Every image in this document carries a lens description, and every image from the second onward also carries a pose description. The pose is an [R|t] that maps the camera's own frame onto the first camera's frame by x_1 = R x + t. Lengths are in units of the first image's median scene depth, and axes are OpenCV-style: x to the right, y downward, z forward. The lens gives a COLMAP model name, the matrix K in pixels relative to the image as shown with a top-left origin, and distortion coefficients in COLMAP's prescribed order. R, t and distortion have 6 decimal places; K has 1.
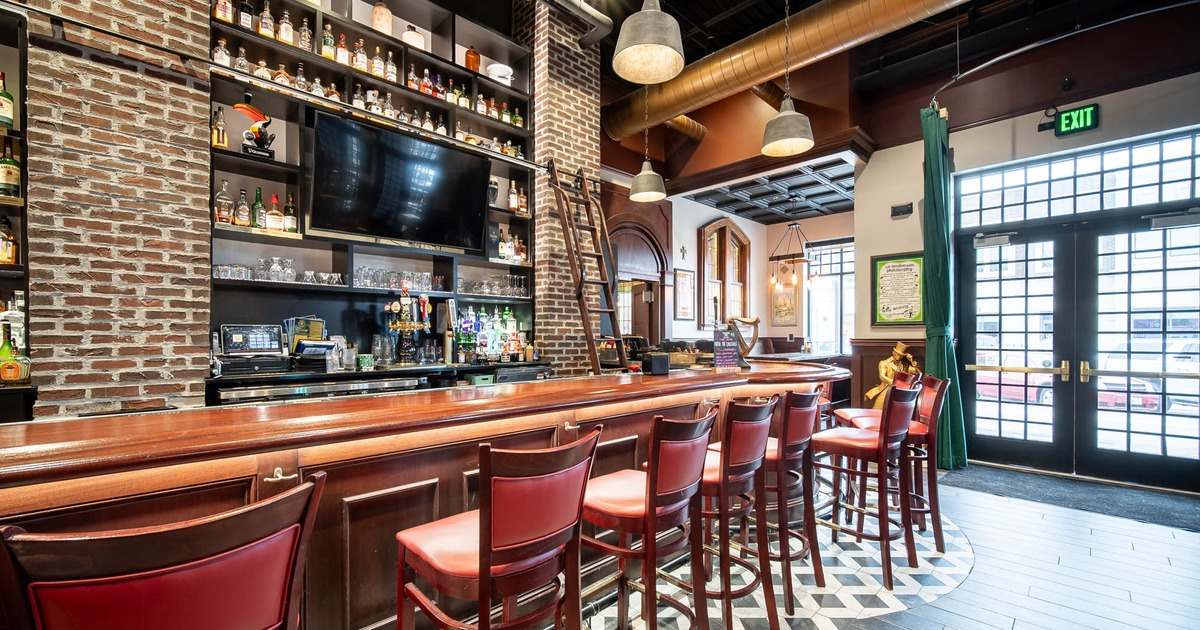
lens RADIAL K [[491.0, 0, 600.5], [0, 491.0, 344.4], [0, 0, 1]] dist [-0.000800, -0.000190]
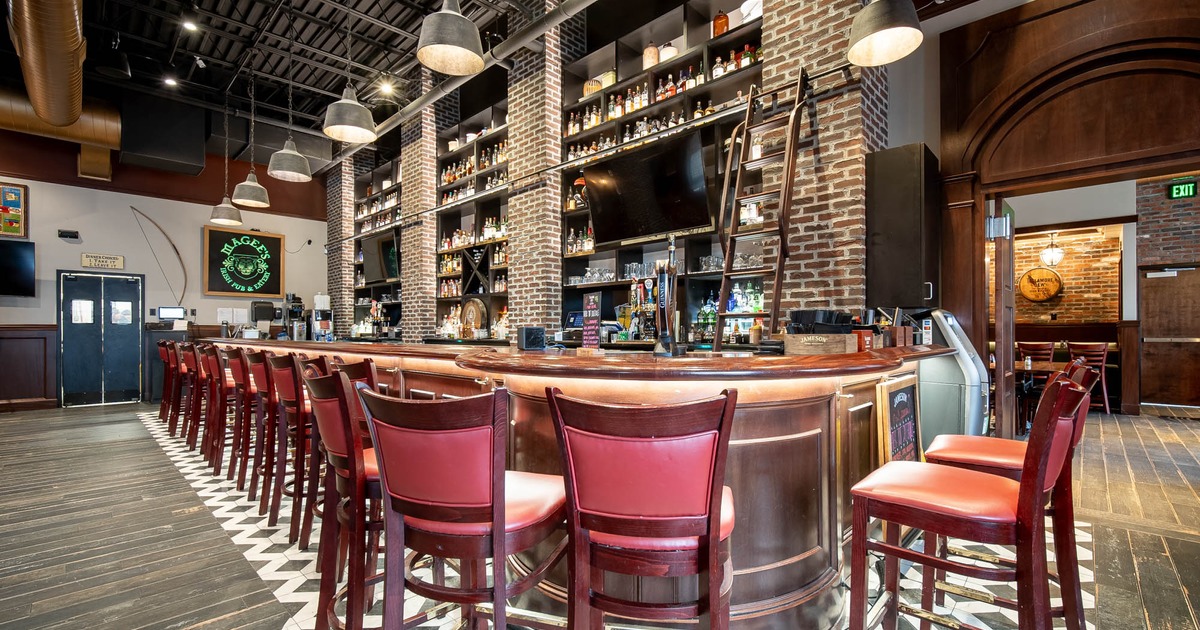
lens RADIAL K [[478.8, 0, 595.2], [0, 478.8, 317.4], [0, 0, 1]] dist [-0.000604, -0.000160]
pose [[0.057865, -0.008606, -0.998287, 0.812778], [0.003711, 0.999958, -0.008406, -0.004695], [0.998318, -0.003218, 0.057894, 0.876694]]
